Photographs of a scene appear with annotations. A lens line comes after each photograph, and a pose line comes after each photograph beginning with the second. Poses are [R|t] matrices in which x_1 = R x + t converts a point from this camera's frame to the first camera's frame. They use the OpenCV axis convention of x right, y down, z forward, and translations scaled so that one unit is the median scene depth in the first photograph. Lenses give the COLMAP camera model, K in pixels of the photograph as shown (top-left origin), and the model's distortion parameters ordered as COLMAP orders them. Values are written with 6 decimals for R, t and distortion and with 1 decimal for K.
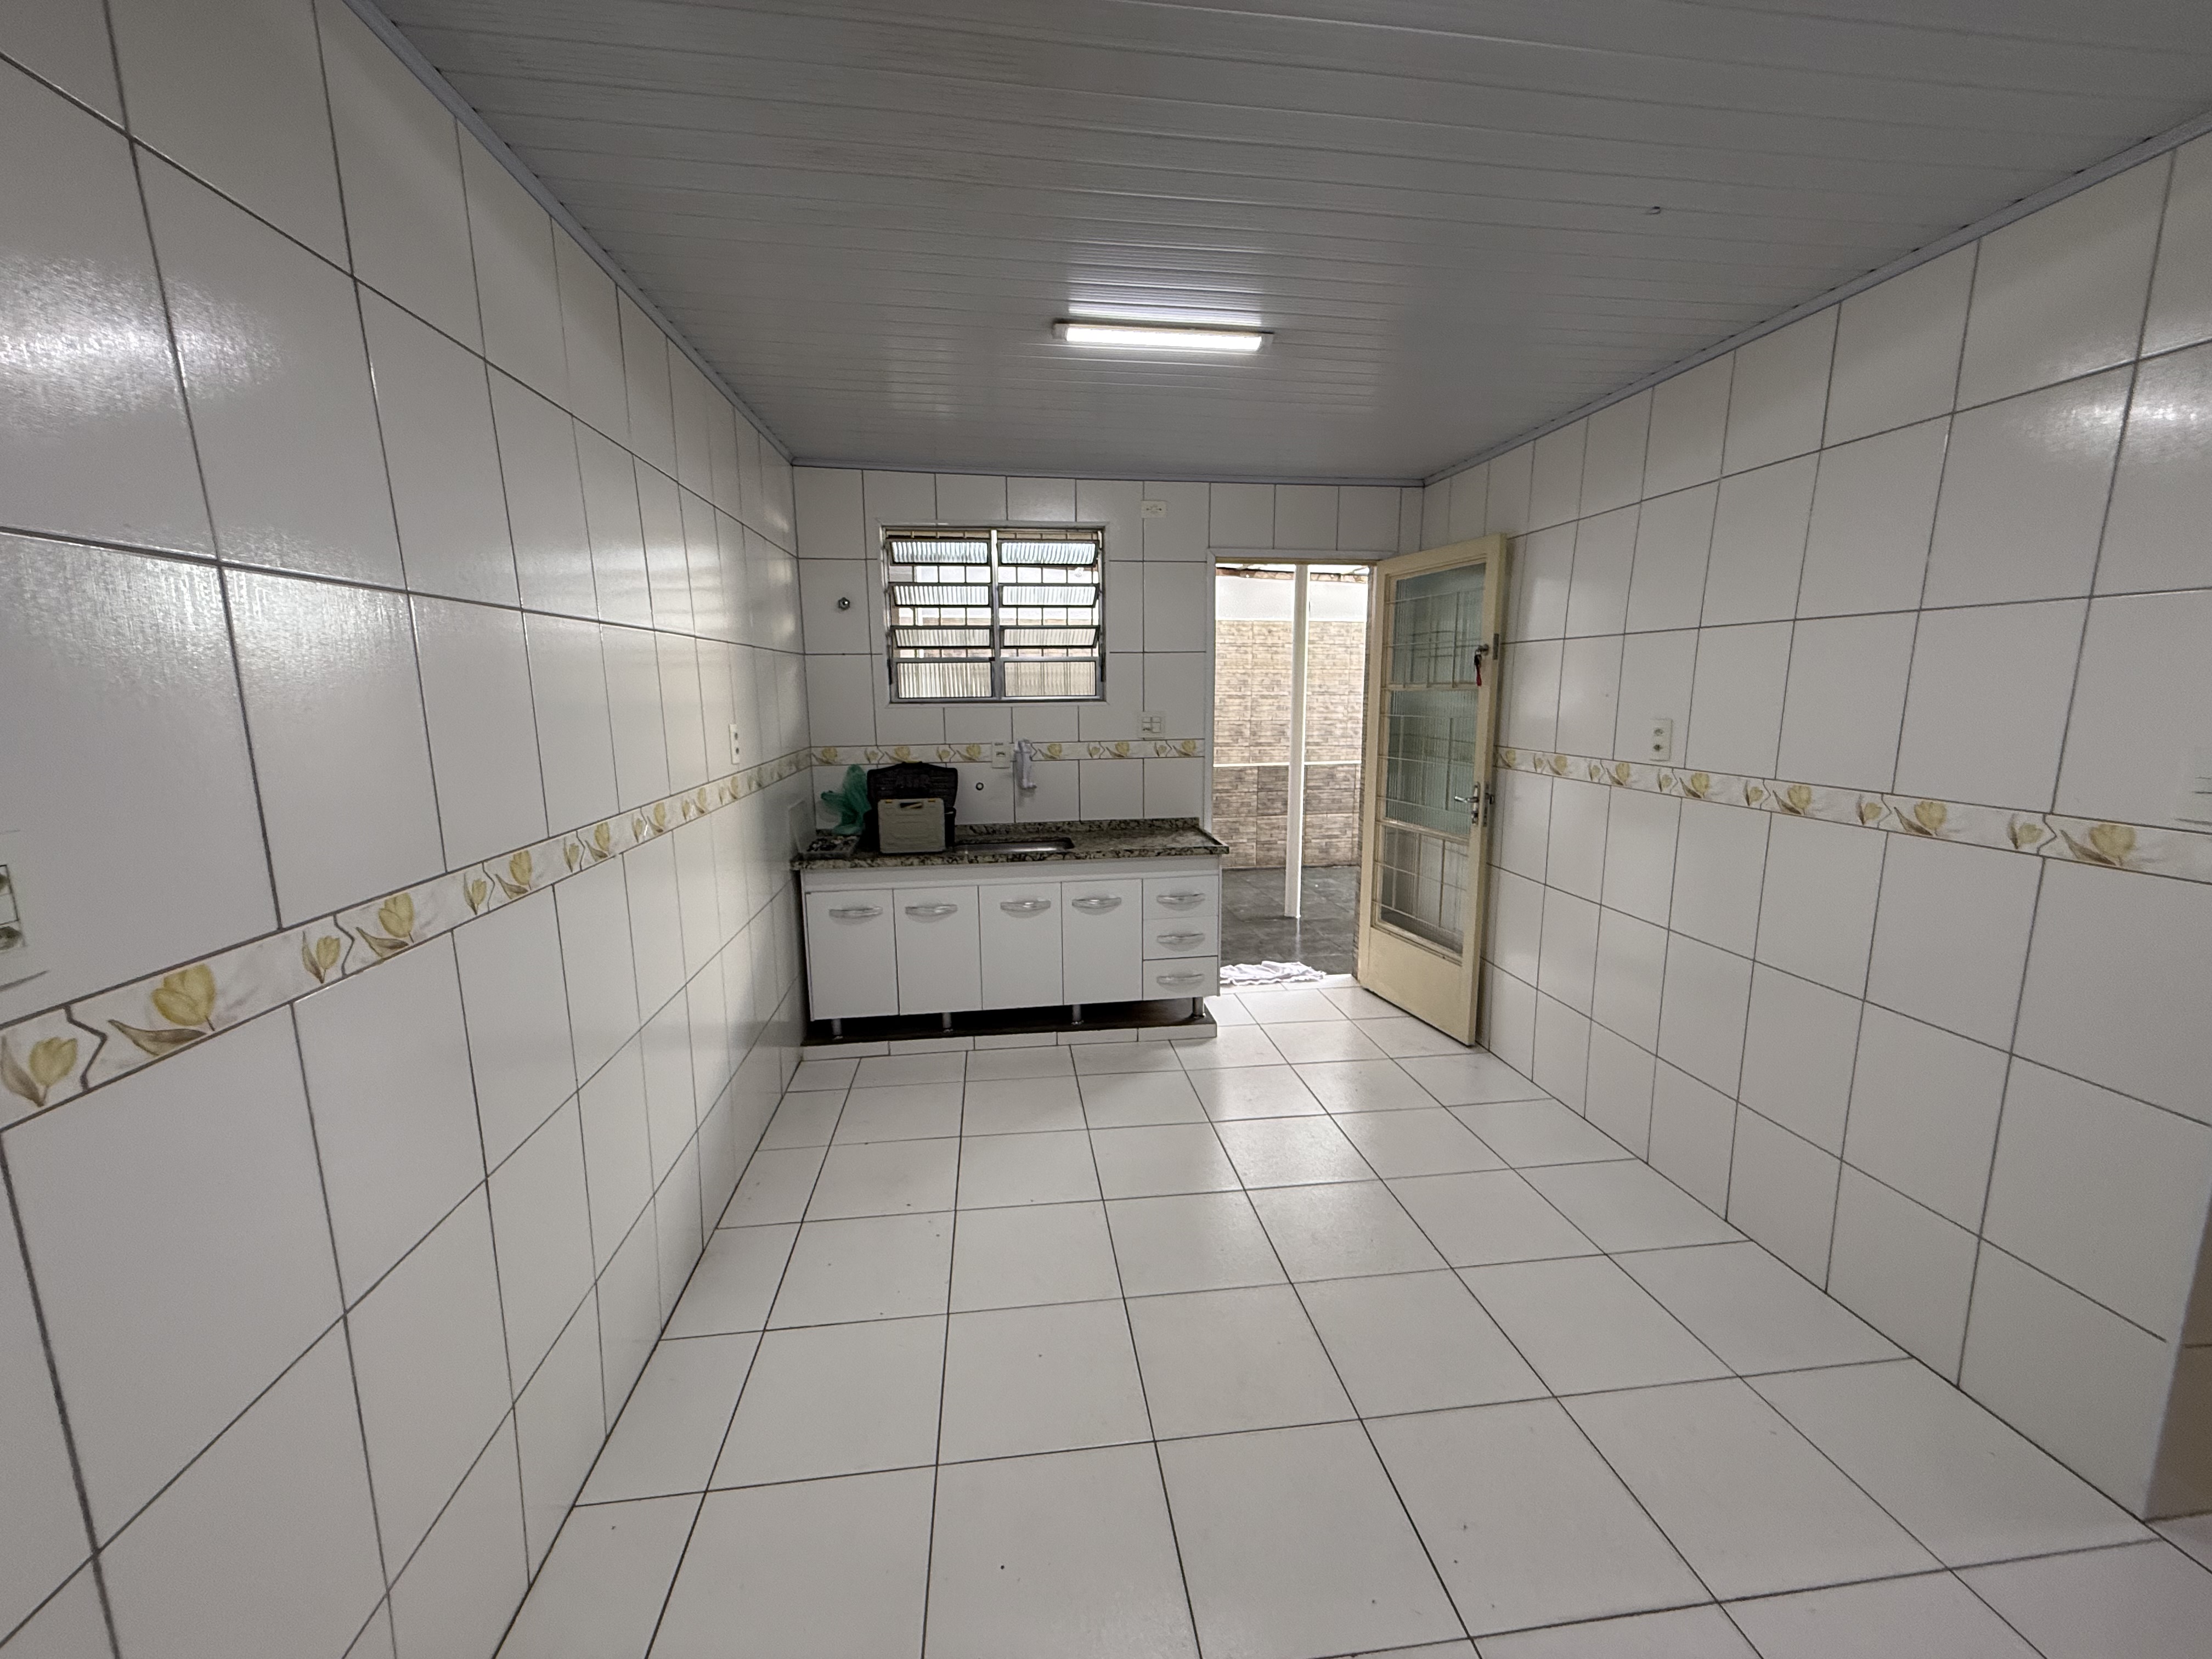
lens RADIAL K [[886.0, 0, 1103.7], [0, 886.0, 830.6], [0, 0, 1]] dist [0.000848, 0.000566]
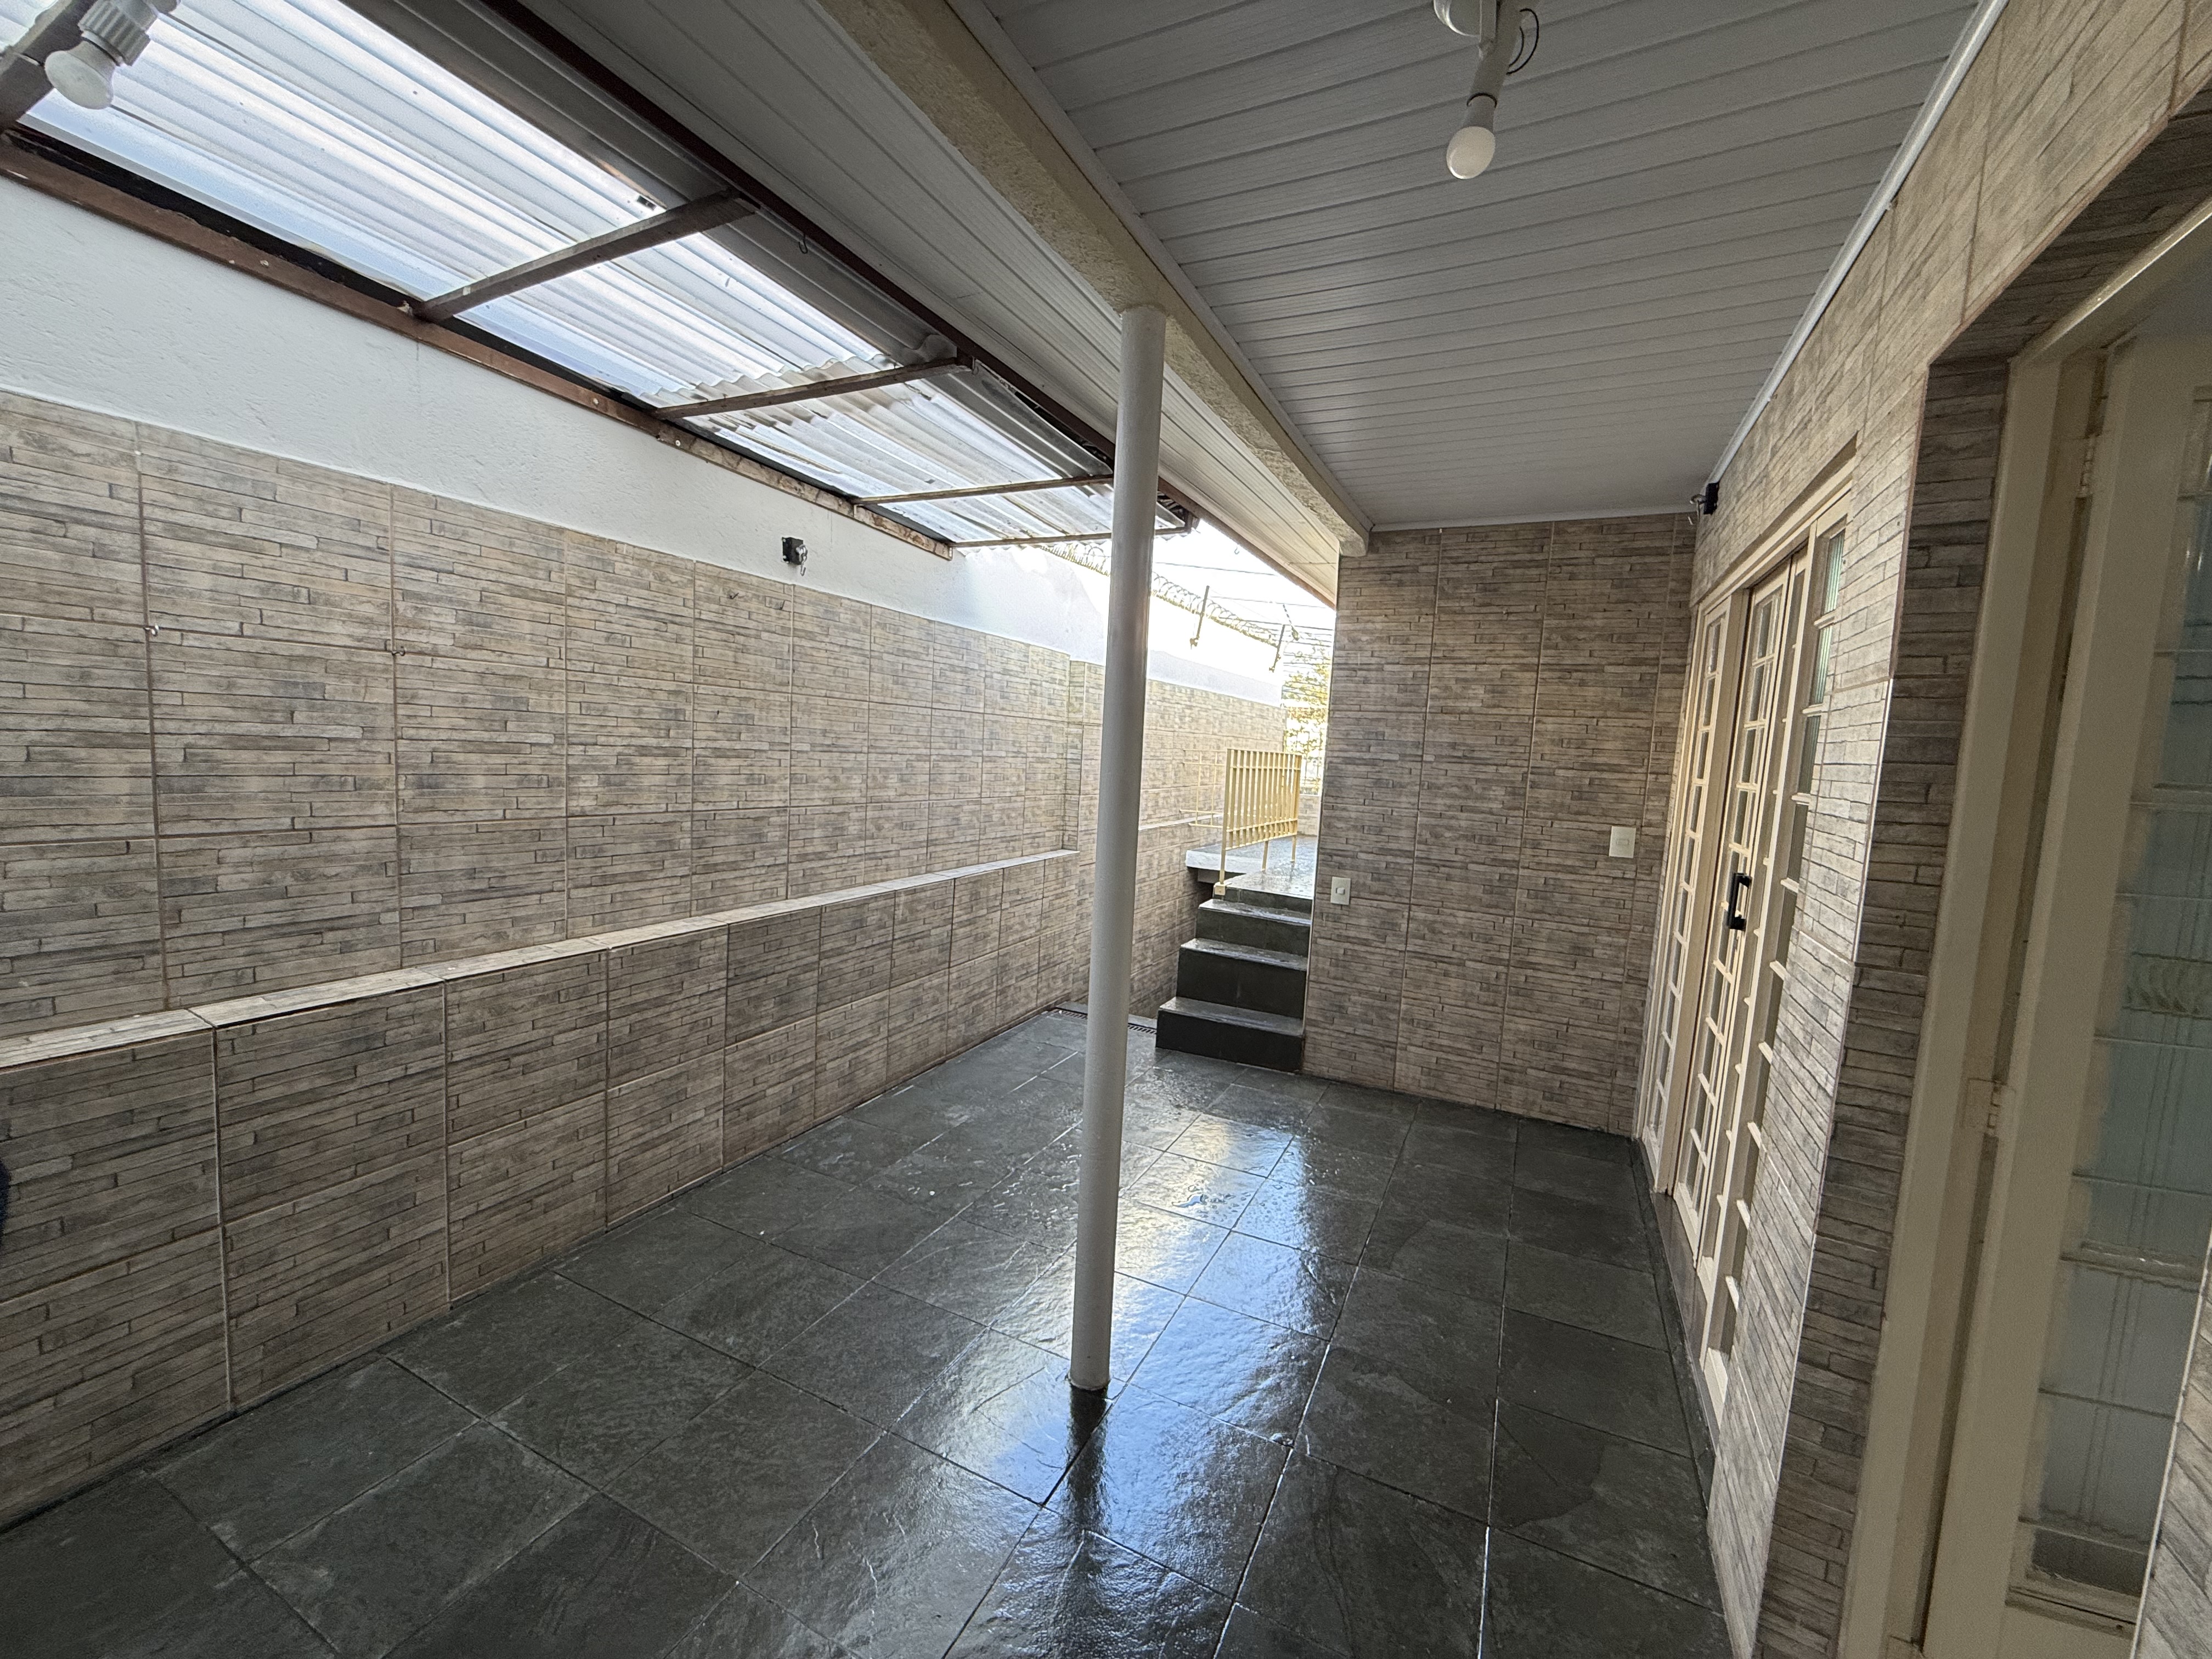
lens RADIAL K [[886.0, 0, 1106.5], [0, 886.0, 830.3], [0, 0, 1]] dist [0.000848, 0.000566]
pose [[0.565069, -0.046484, 0.823733, -0.110720], [0.080742, 0.996735, 0.000859, -0.195080], [-0.821084, 0.066024, 0.566977, 1.201507]]
